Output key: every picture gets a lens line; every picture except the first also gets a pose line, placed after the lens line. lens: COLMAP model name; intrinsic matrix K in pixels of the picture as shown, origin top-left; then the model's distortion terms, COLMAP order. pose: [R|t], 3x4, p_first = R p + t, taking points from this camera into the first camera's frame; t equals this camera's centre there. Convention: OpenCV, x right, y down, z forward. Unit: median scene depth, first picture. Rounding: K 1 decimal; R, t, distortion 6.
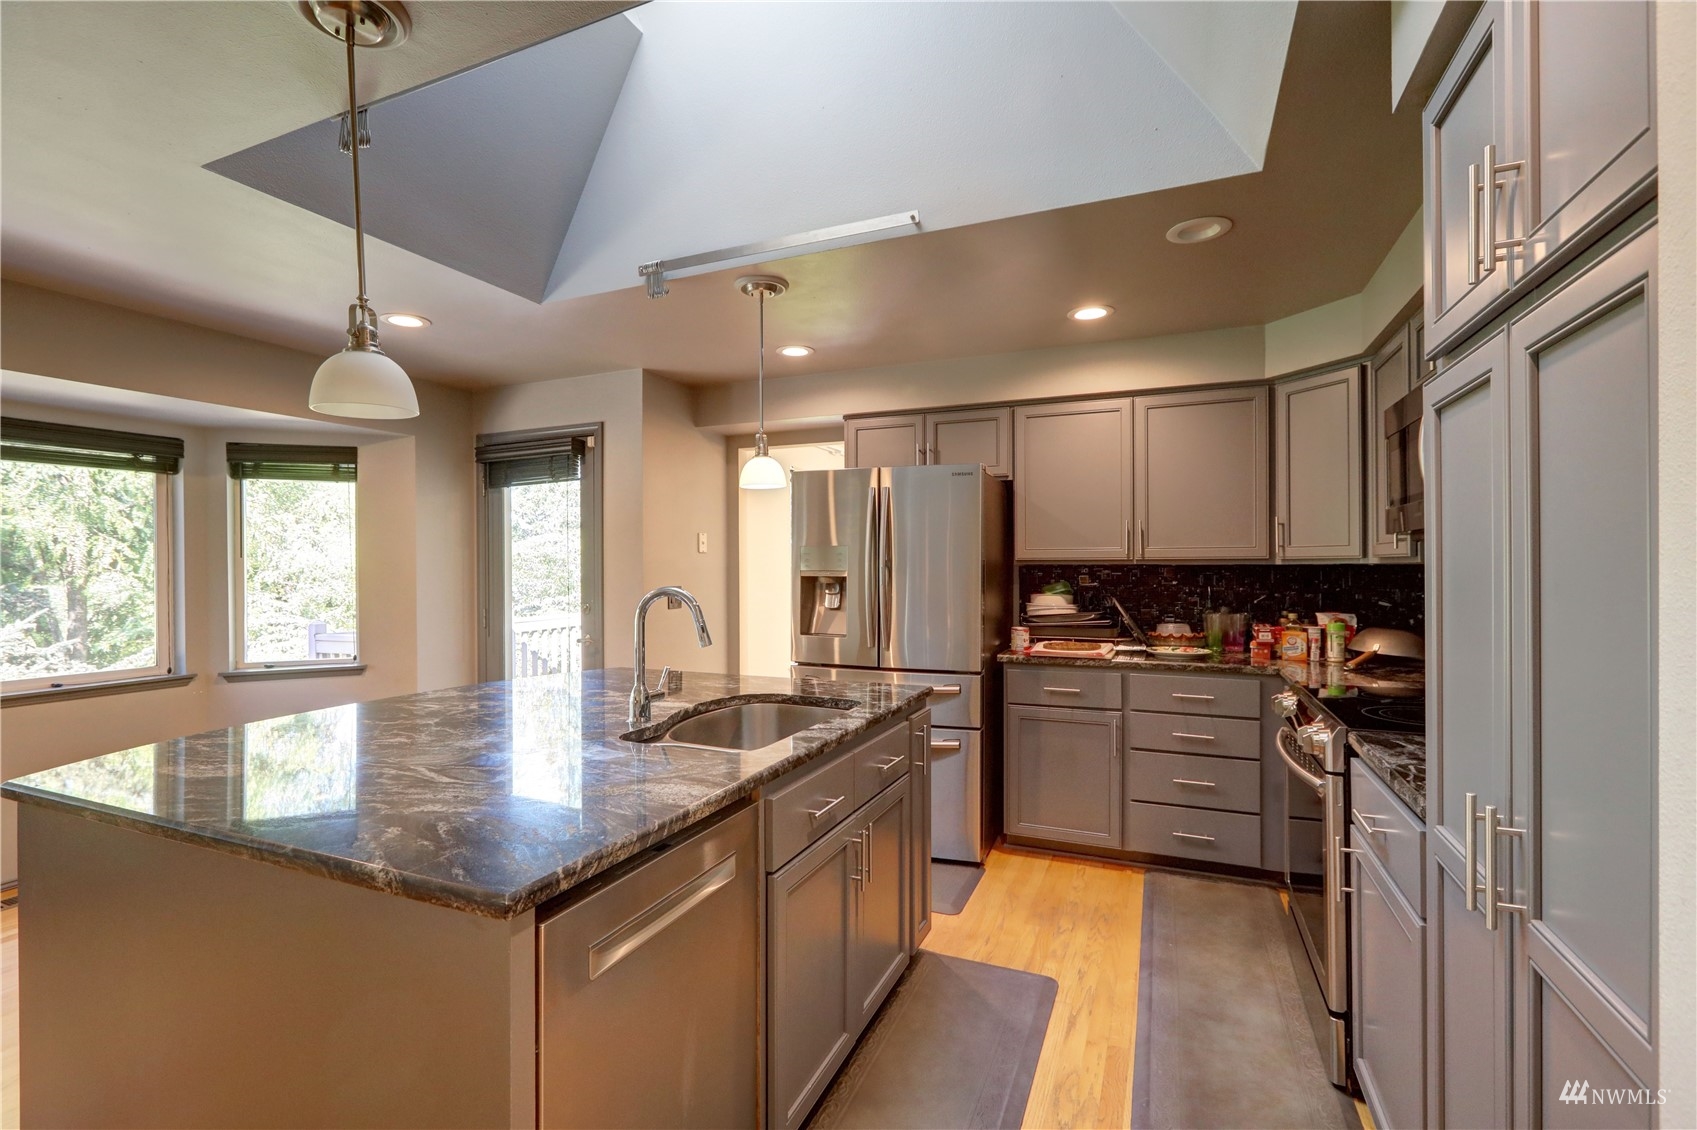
lens RADIAL K [[769.8, 0, 851.5], [0, 769.8, 566.5], [0, 0, 1]] dist [-0.011360, -0.004217]
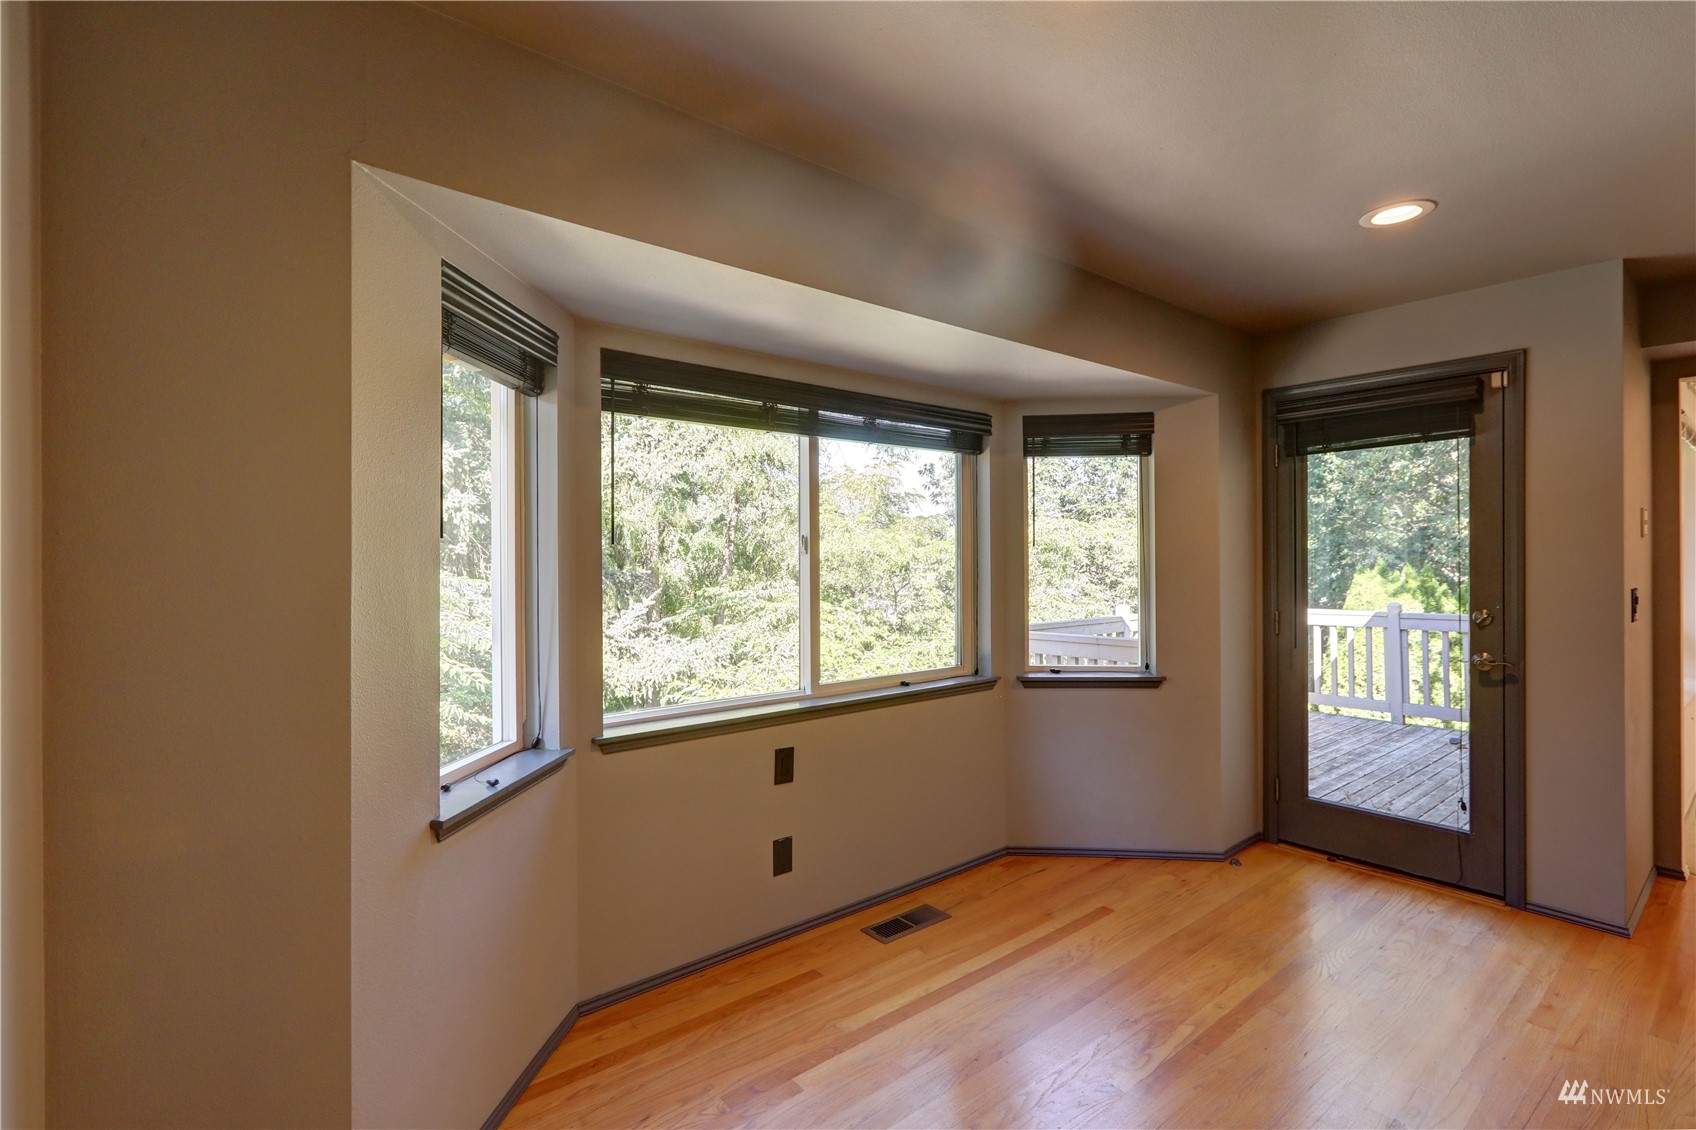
lens RADIAL K [[769.3, 0, 835.4], [0, 769.3, 556.9], [0, 0, 1]] dist [-0.011360, -0.004217]
pose [[0.886433, 0.001958, -0.462853, -0.581506], [-0.003110, 0.999994, -0.001726, 0.002715], [0.462847, 0.002970, 0.886433, 0.109787]]
